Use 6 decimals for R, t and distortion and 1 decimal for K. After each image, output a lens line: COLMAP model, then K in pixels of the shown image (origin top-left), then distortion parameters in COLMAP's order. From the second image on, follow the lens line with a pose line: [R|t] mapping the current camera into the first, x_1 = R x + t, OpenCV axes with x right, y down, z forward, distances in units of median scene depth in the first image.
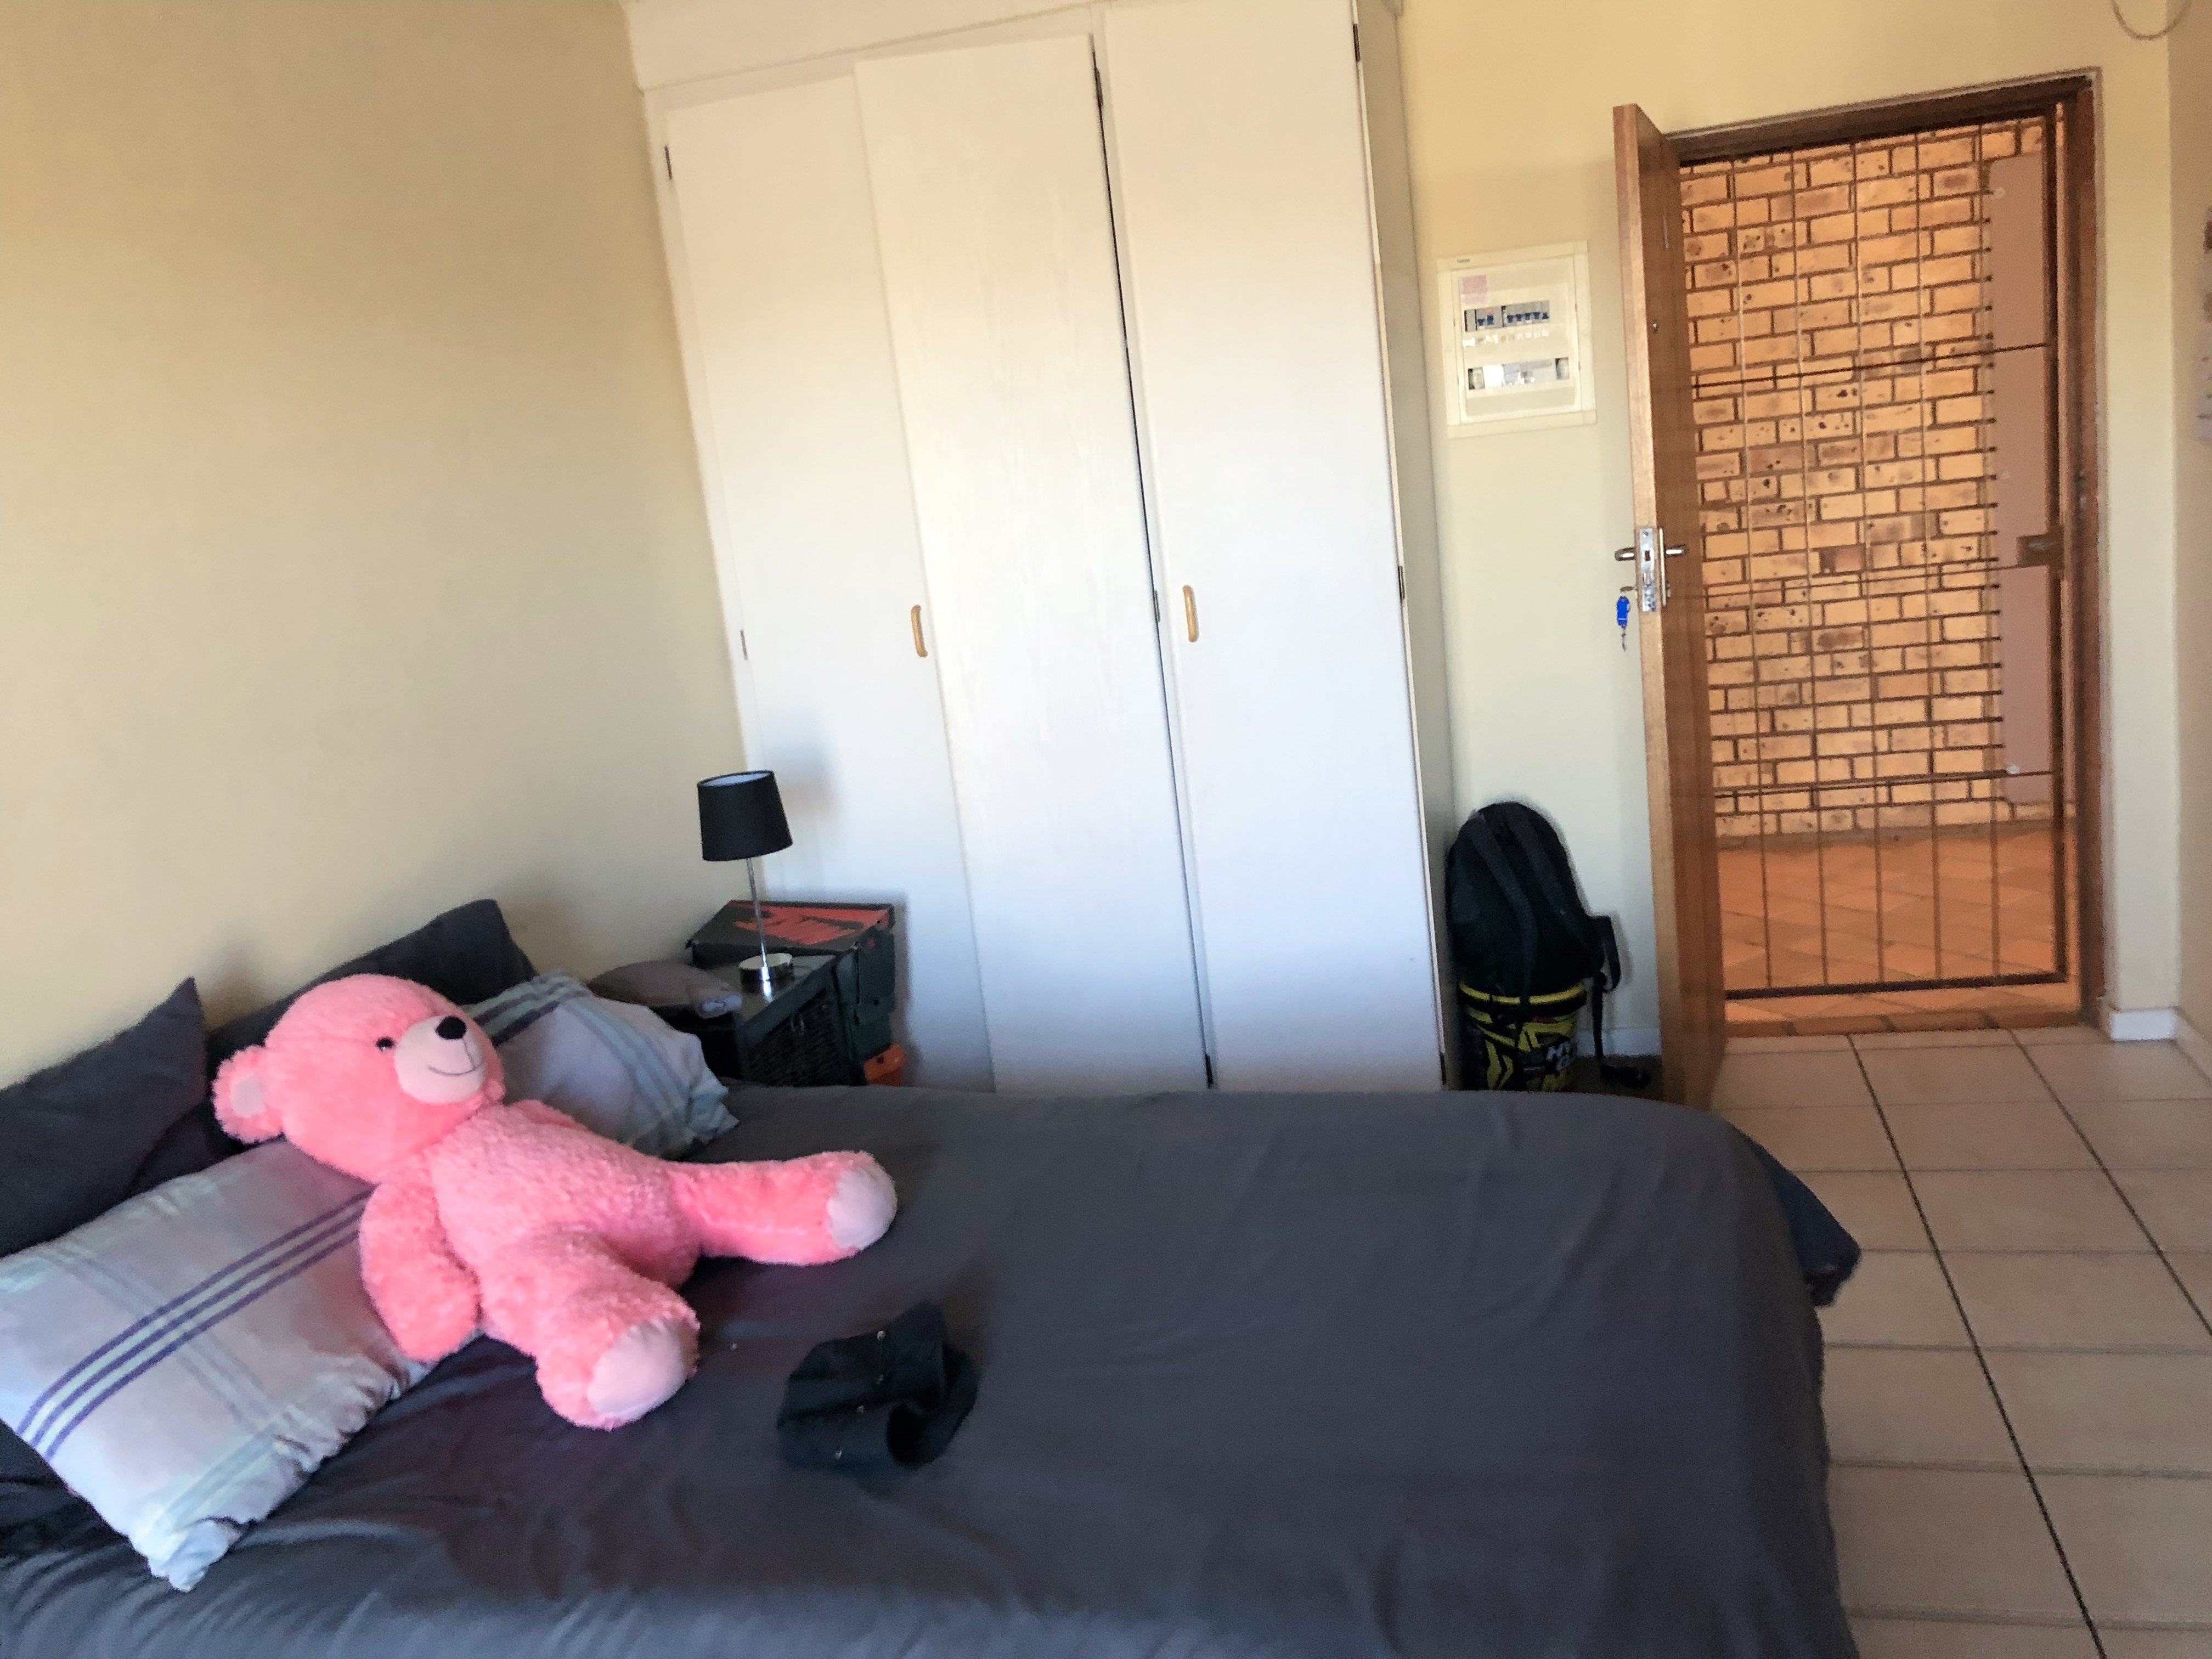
lens RADIAL K [[1811.7, 0, 1109.8], [0, 1811.7, 827.3], [0, 0, 1]] dist [0.040157, -0.033816]
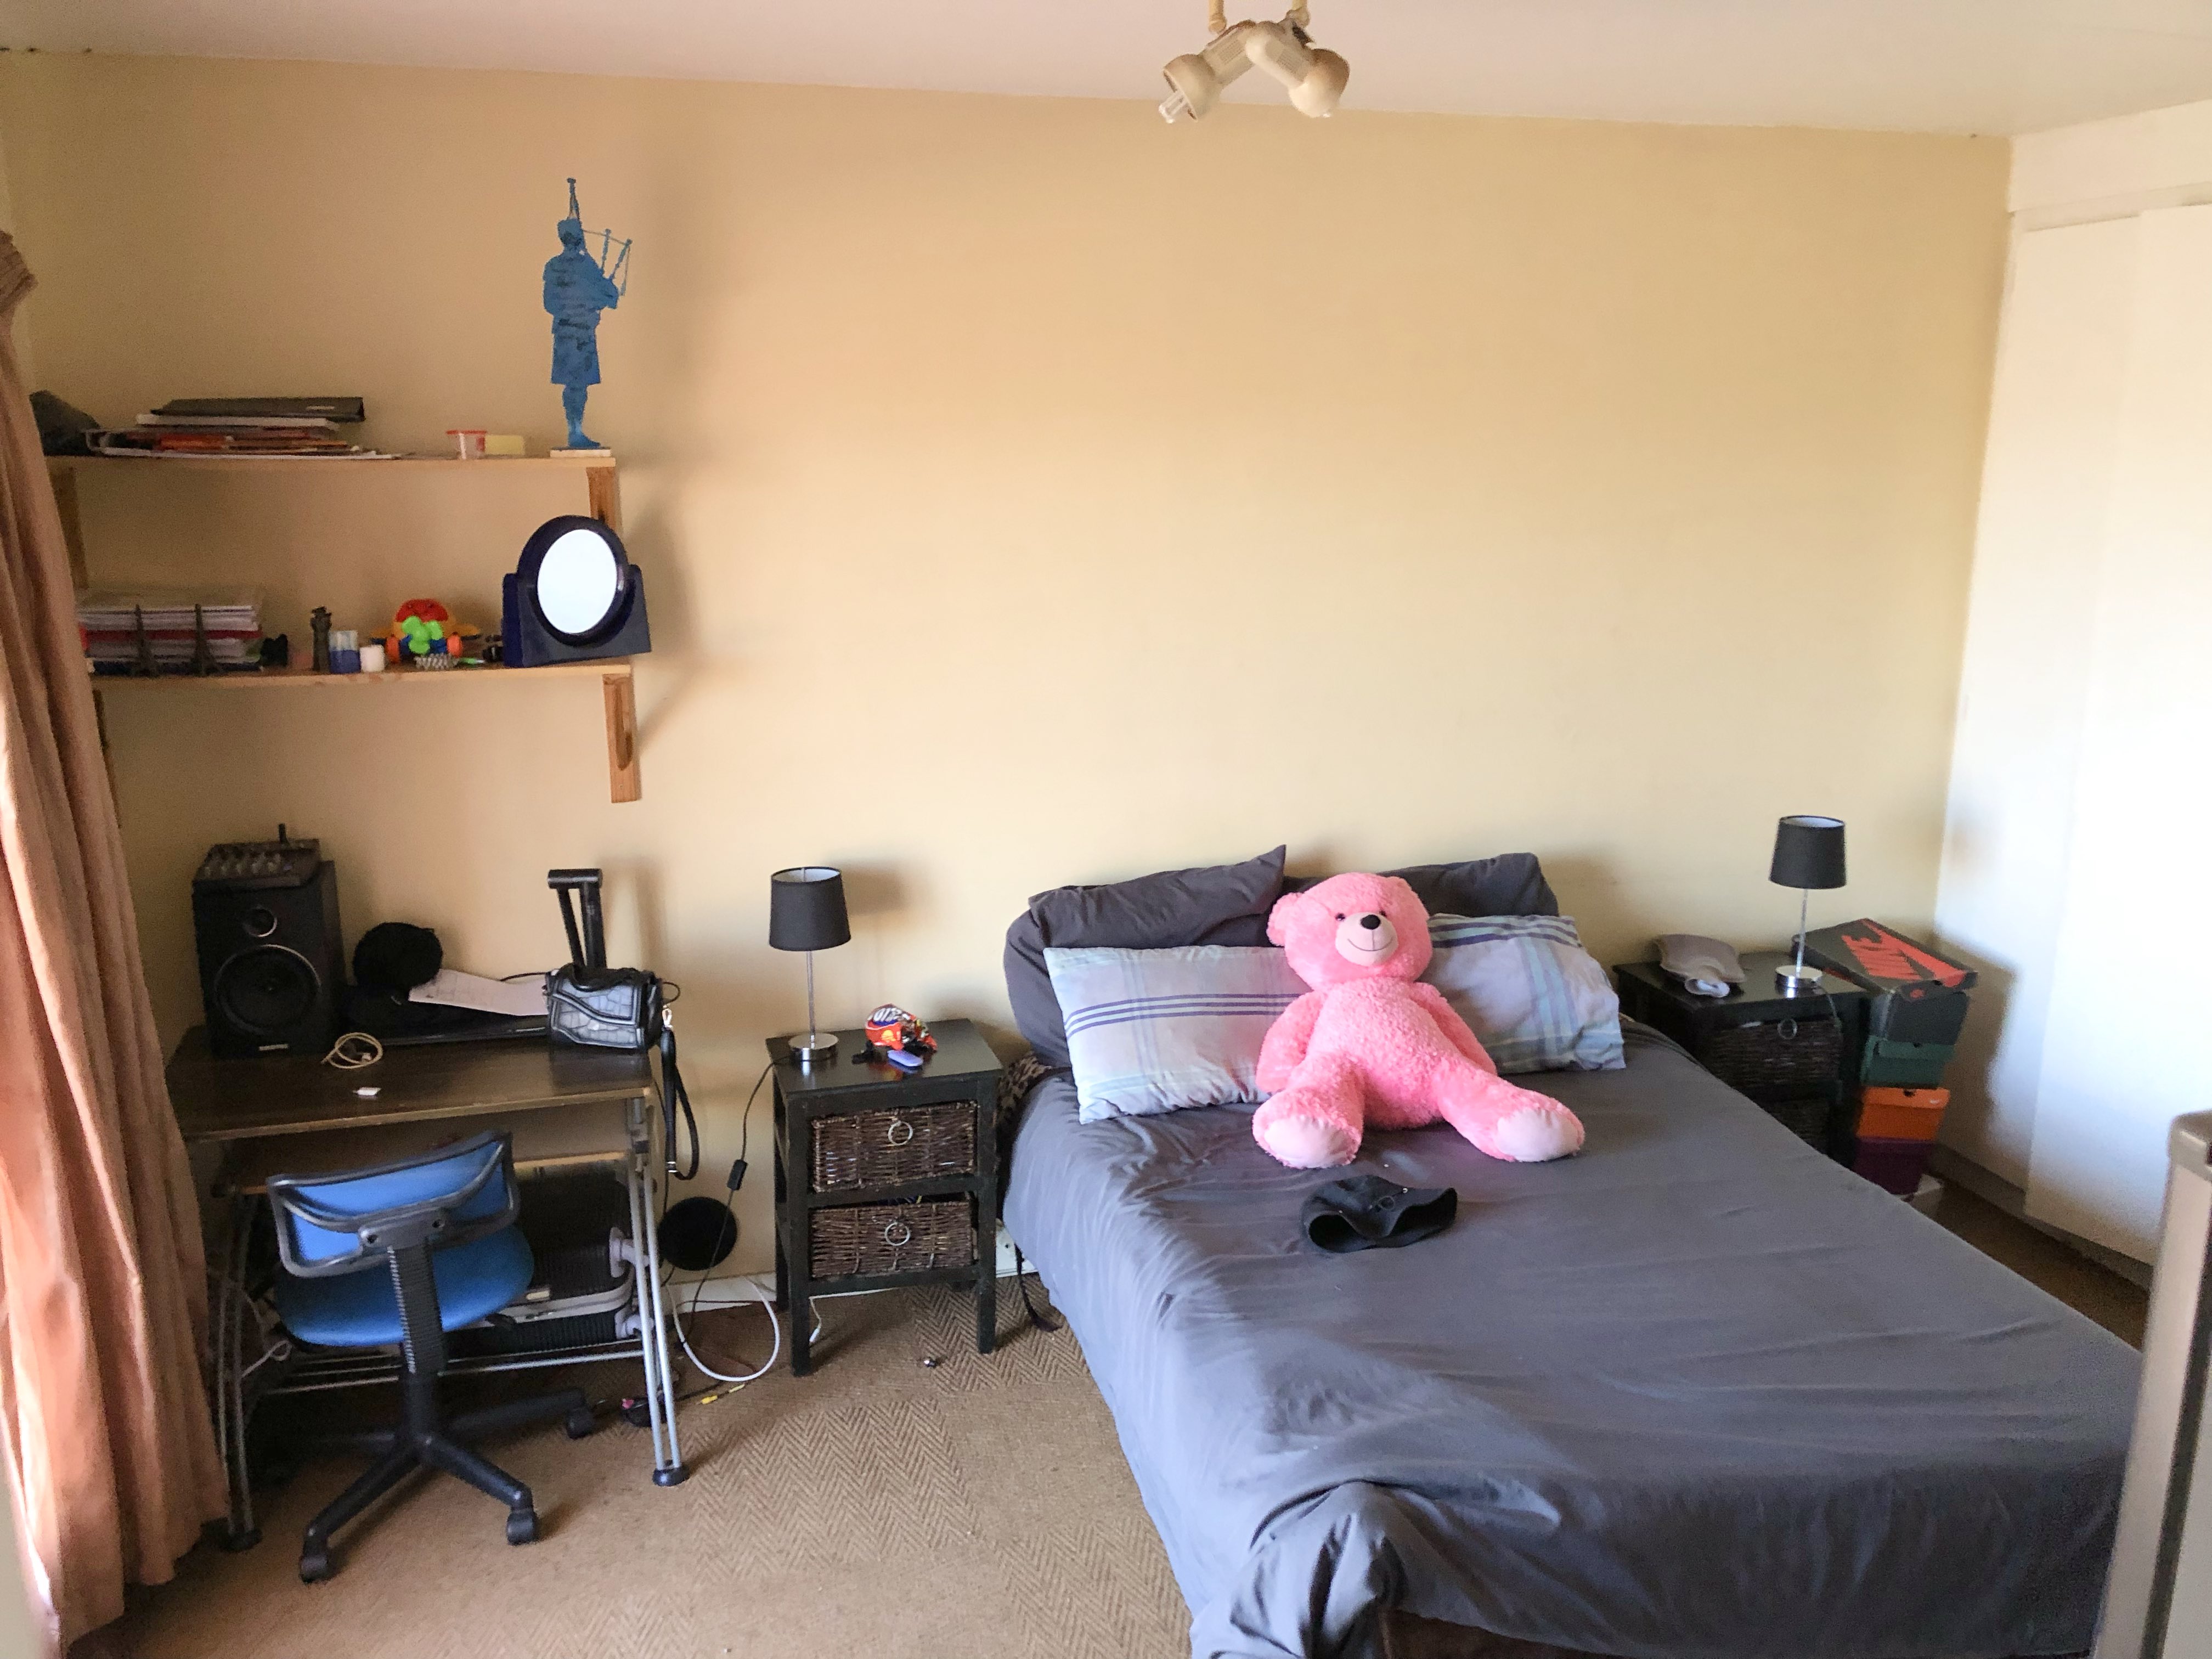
lens RADIAL K [[1811.7, 0, 1104.5], [0, 1811.7, 828.8], [0, 0, 1]] dist [0.040157, -0.033816]
pose [[0.476864, 0.292440, -0.828902, 0.489794], [-0.213840, 0.953296, 0.213305, -0.153223], [0.852568, 0.075535, 0.517129, -0.033045]]
